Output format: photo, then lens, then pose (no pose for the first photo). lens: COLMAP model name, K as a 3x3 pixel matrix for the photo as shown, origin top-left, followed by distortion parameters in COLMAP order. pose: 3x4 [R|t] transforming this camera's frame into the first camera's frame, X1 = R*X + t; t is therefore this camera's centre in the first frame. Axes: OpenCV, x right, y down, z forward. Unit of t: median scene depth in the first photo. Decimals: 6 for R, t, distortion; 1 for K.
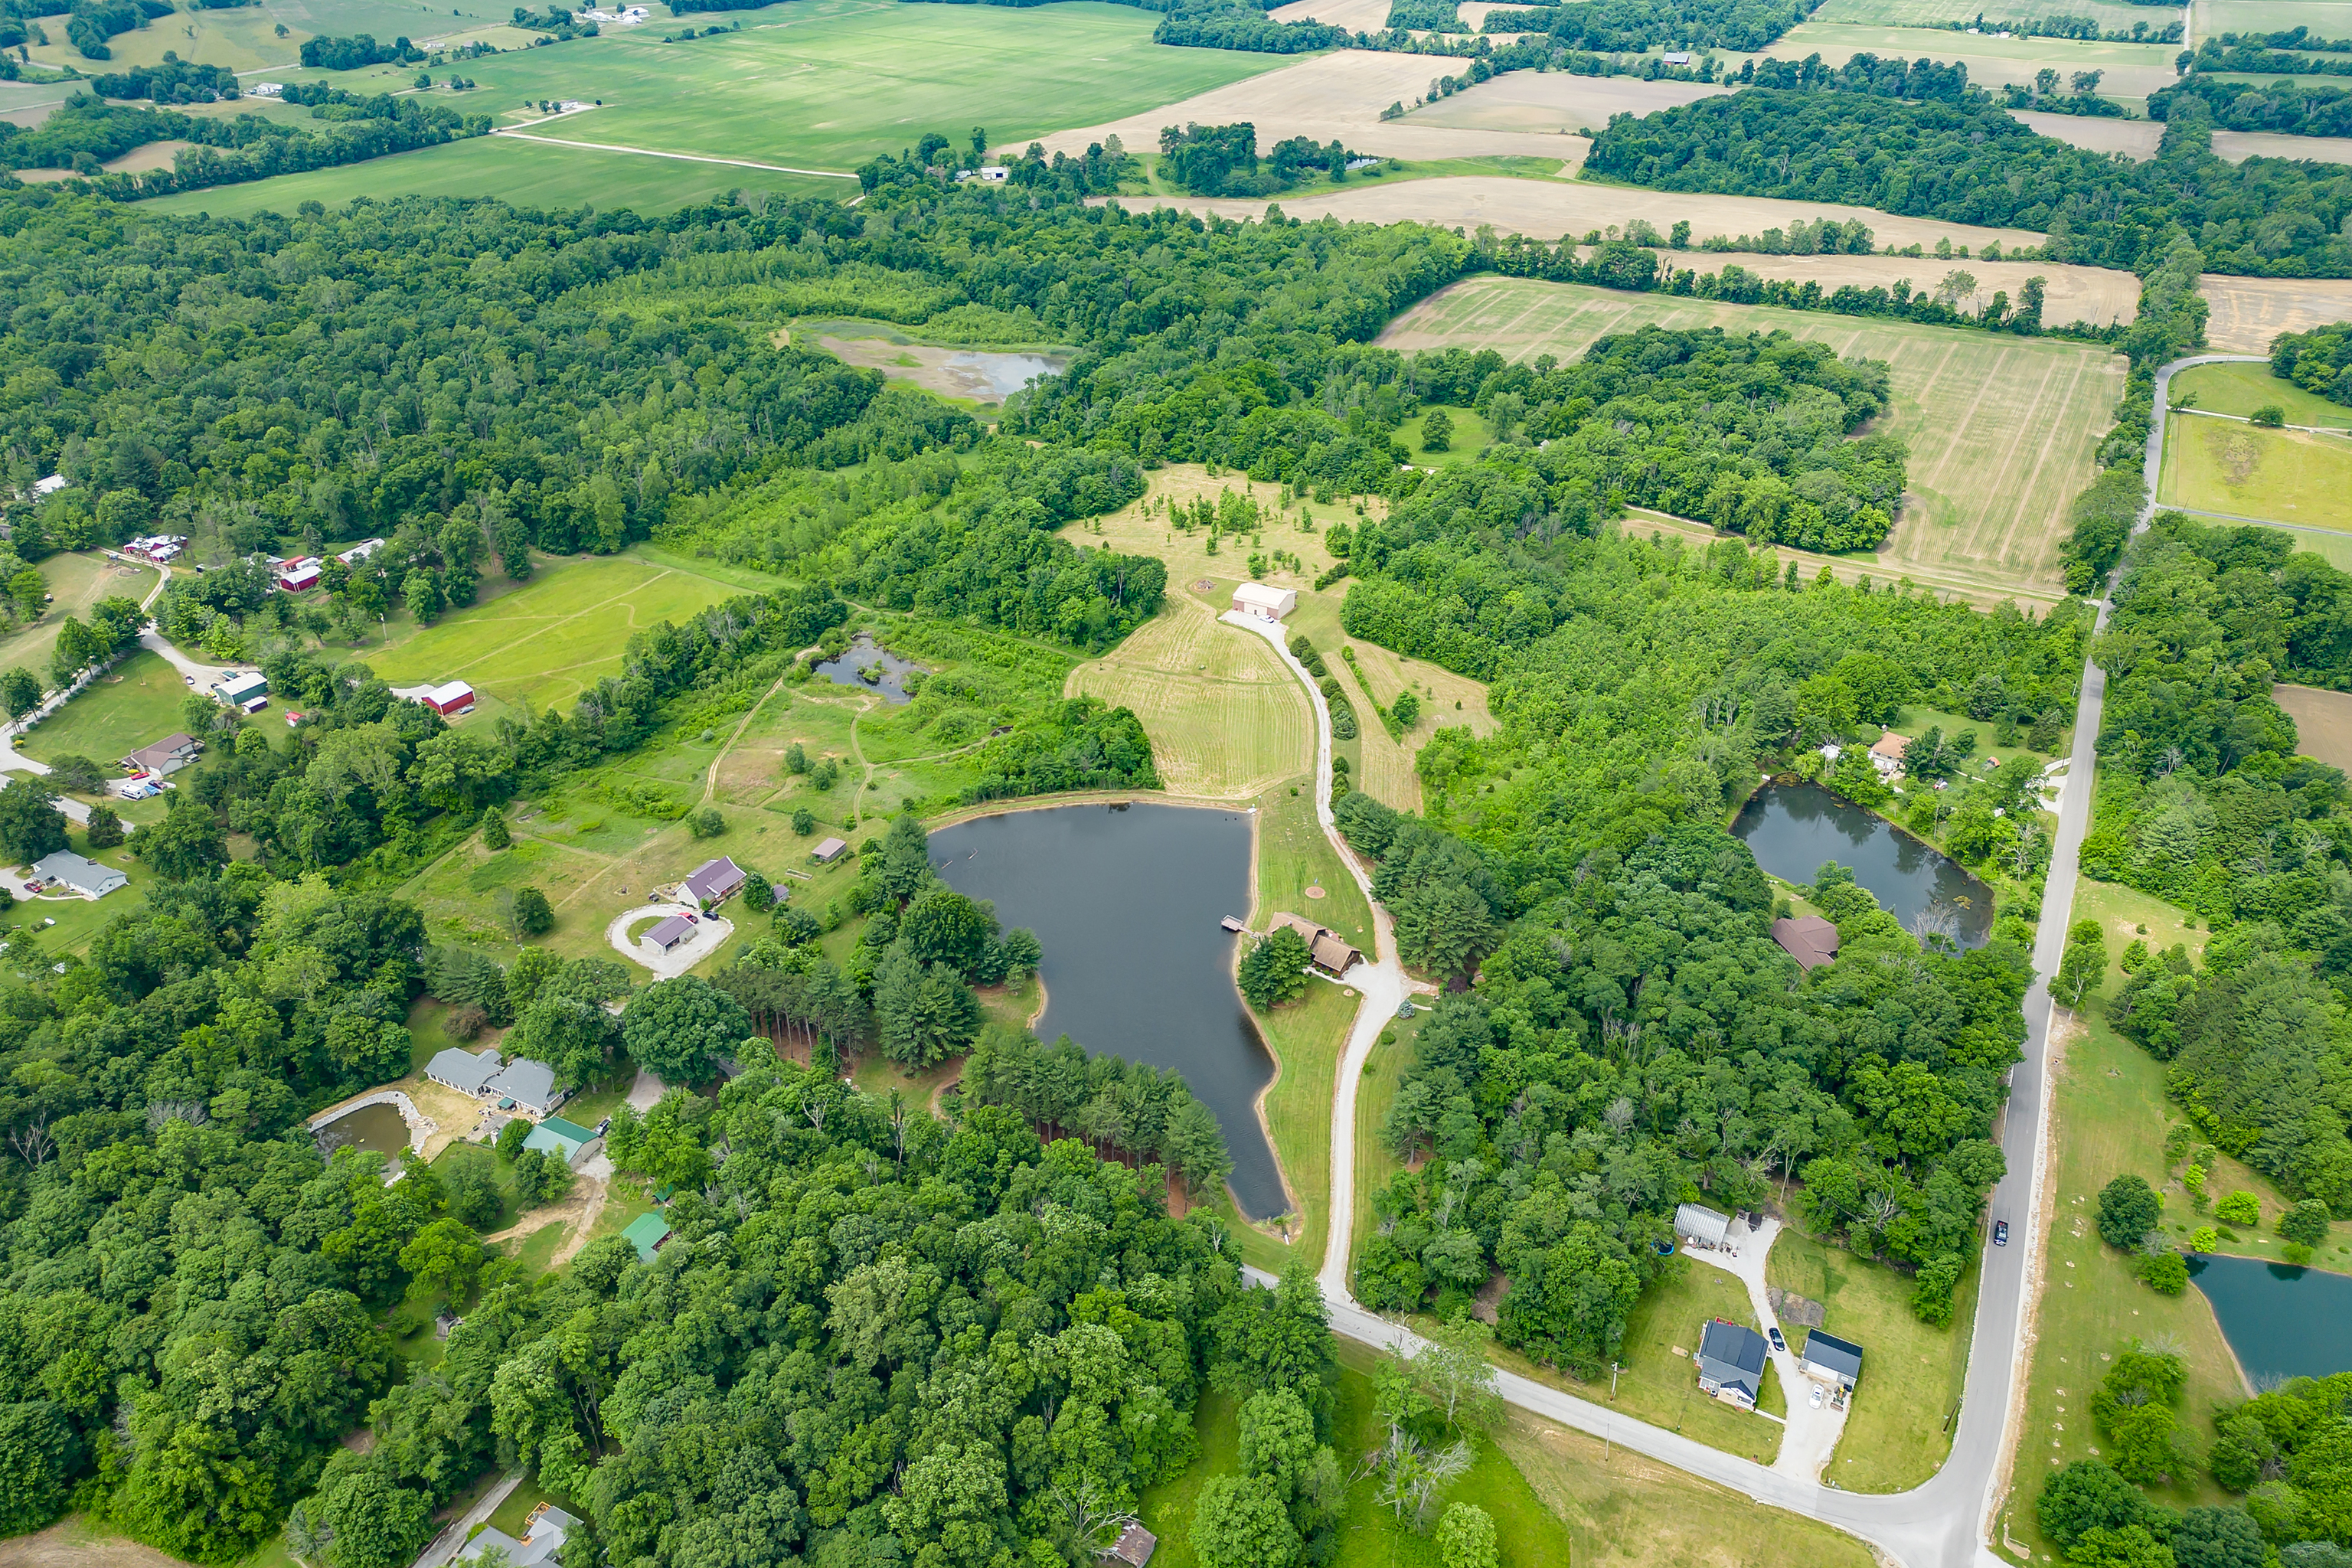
lens RADIAL K [[1639.9, 0, 1176.0], [0, 1639.9, 784.0], [0, 0, 1]] dist [0.152342, -0.054237]
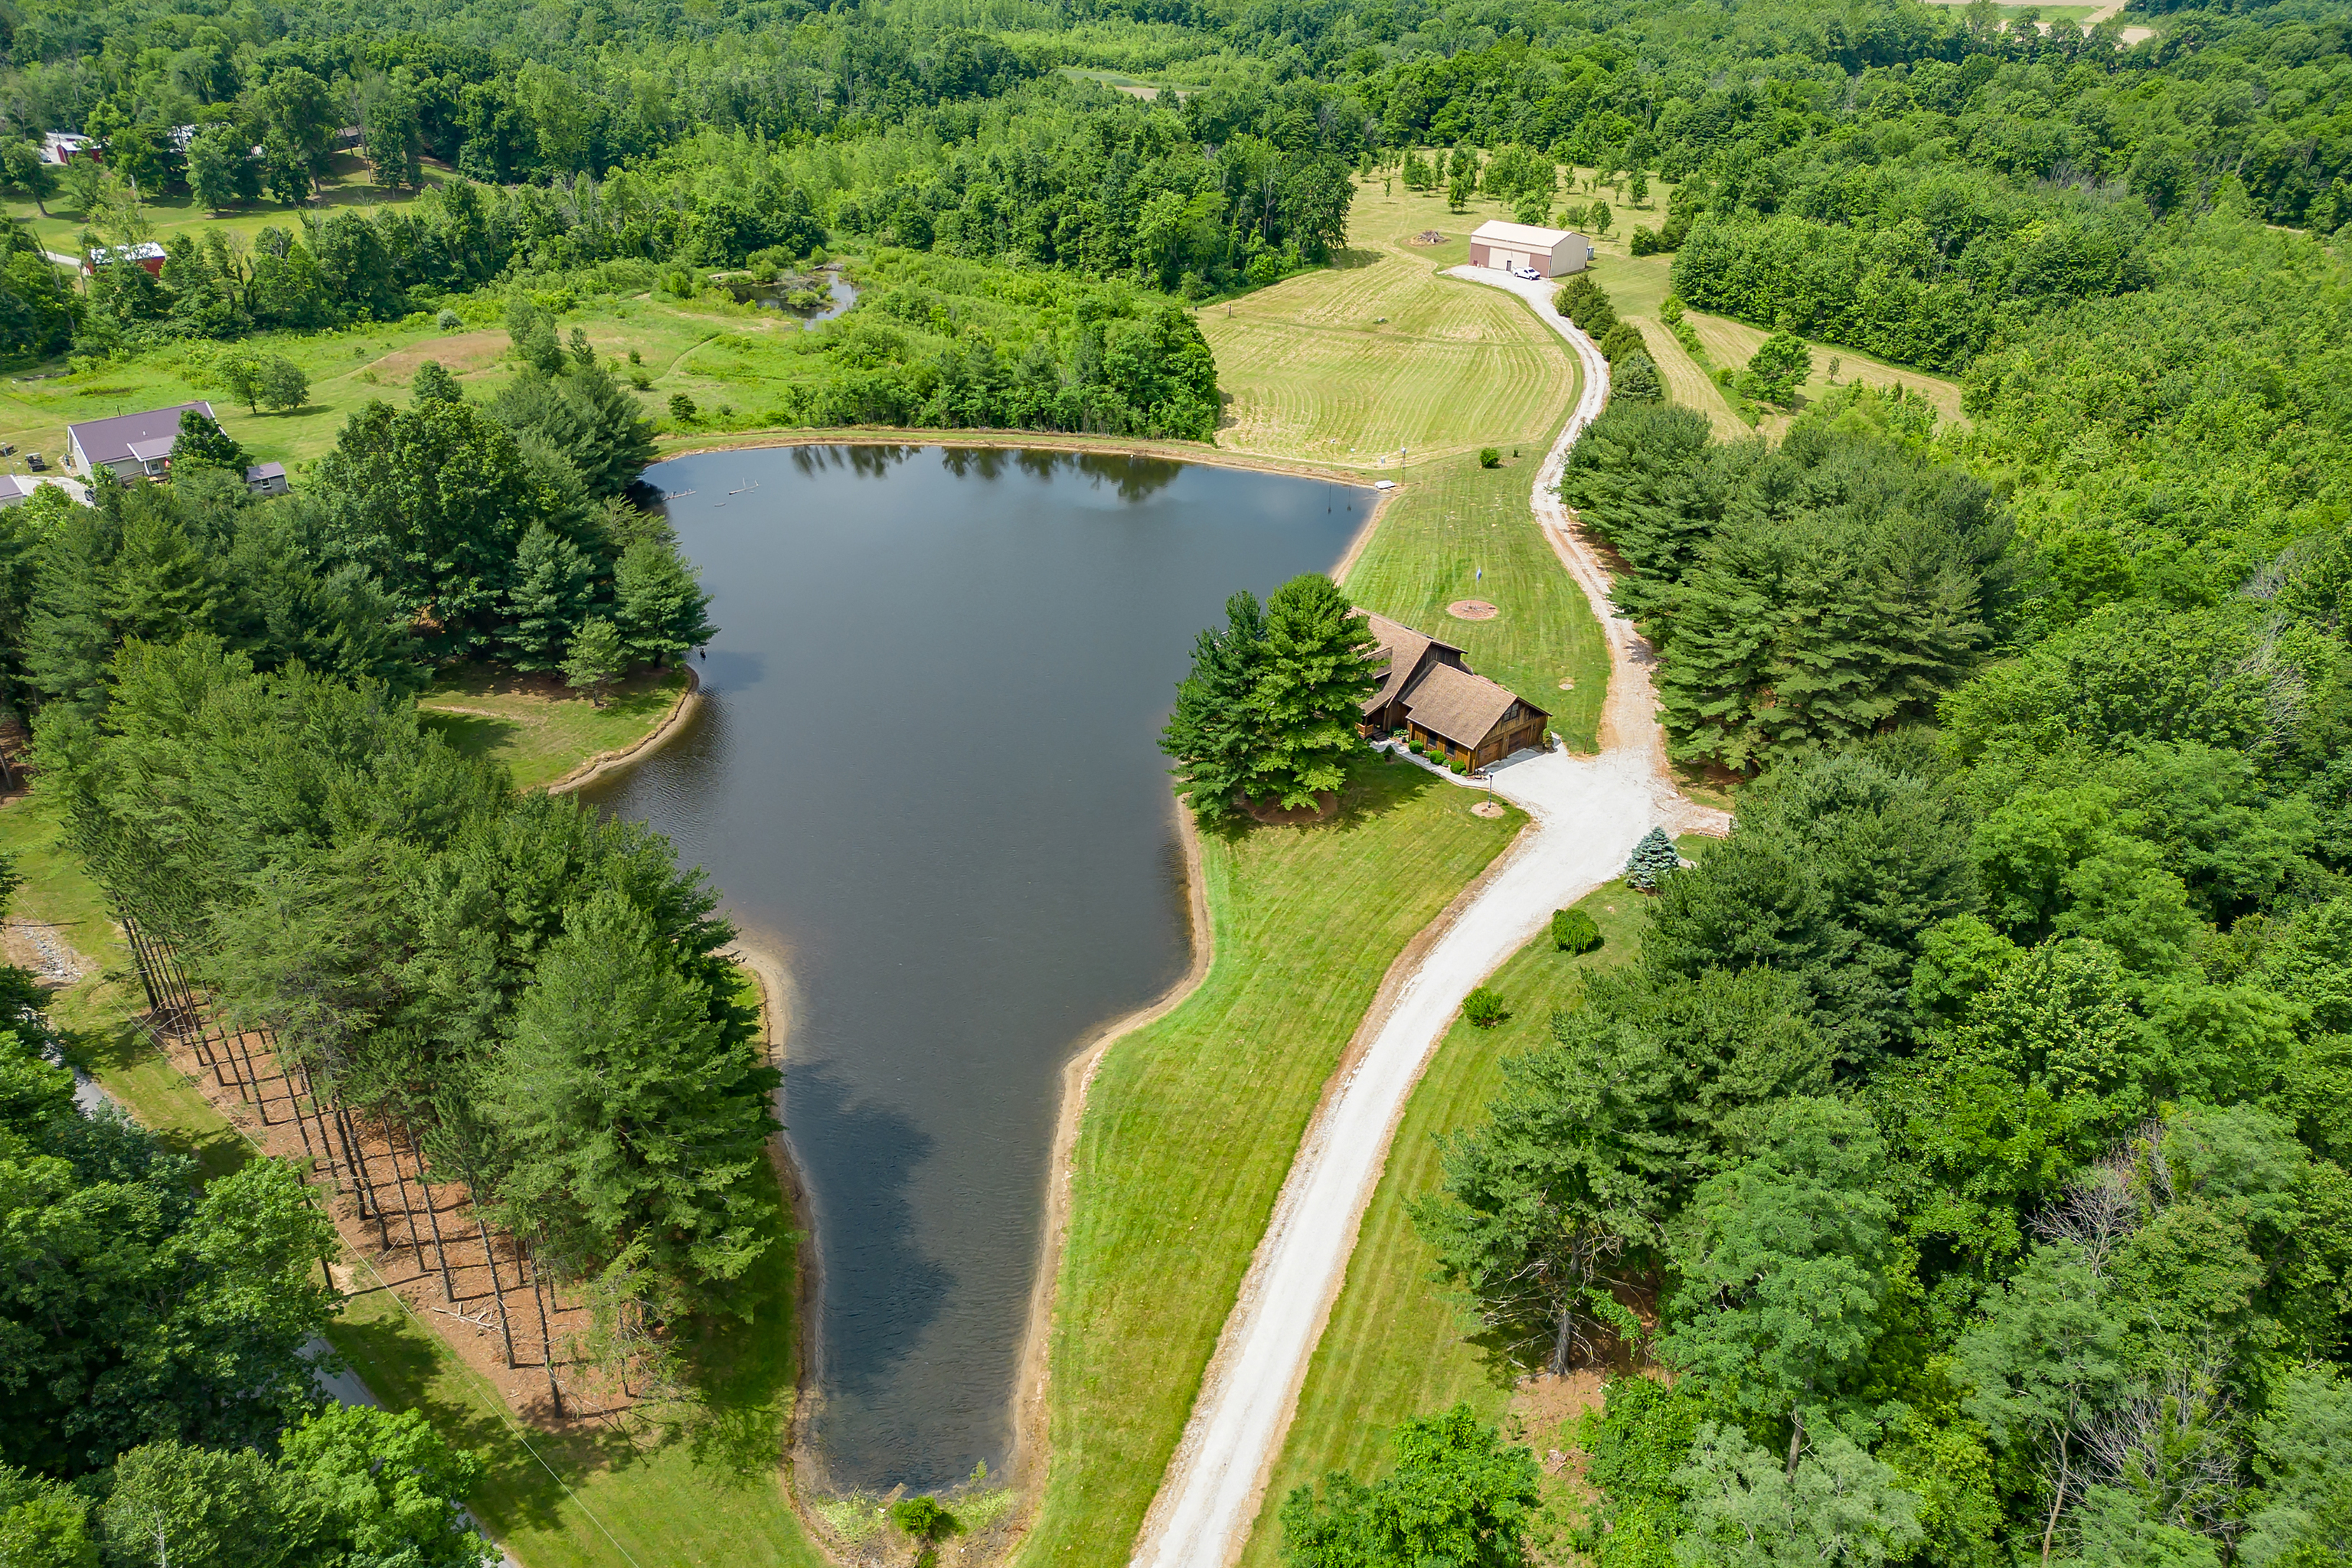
lens RADIAL K [[1652.5, 0, 1167.8], [0, 1652.5, 781.3], [0, 0, 1]] dist [0.076872, -0.055793]
pose [[0.969708, 0.119877, -0.212828, 0.084274], [-0.129378, 0.991103, -0.031239, 0.104816], [0.207189, 0.057828, 0.976590, 0.491261]]
